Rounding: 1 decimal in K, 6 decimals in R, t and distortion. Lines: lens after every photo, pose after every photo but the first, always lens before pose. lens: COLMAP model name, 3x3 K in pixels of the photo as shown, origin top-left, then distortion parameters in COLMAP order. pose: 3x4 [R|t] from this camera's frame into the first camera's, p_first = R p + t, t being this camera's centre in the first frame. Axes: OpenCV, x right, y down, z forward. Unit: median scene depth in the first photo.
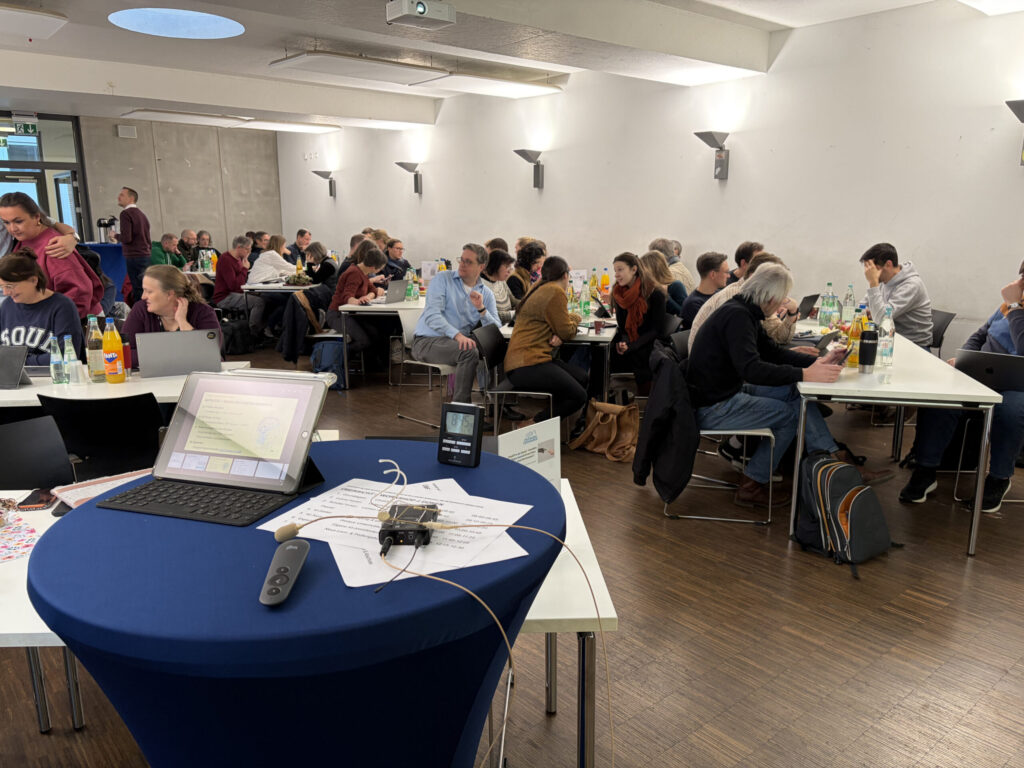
lens RADIAL K [[769.4, 0, 512.0], [0, 769.4, 384.0], [0, 0, 1]] dist [0.065818, -0.085233]
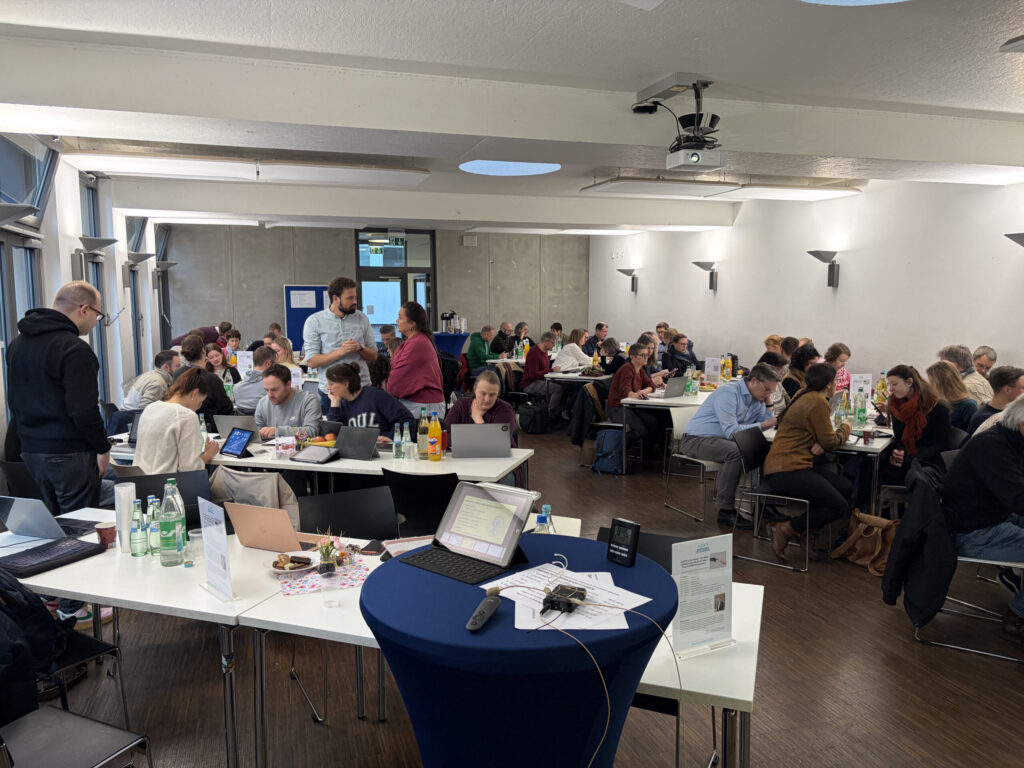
lens RADIAL K [[769.4, 0, 512.0], [0, 769.4, 384.0], [0, 0, 1]] dist [0.065818, -0.085233]
pose [[0.923030, 0.042829, -0.382336, 0.072296], [-0.080334, 0.993334, -0.082667, -0.023652], [0.376247, 0.107019, 0.920318, -0.112754]]
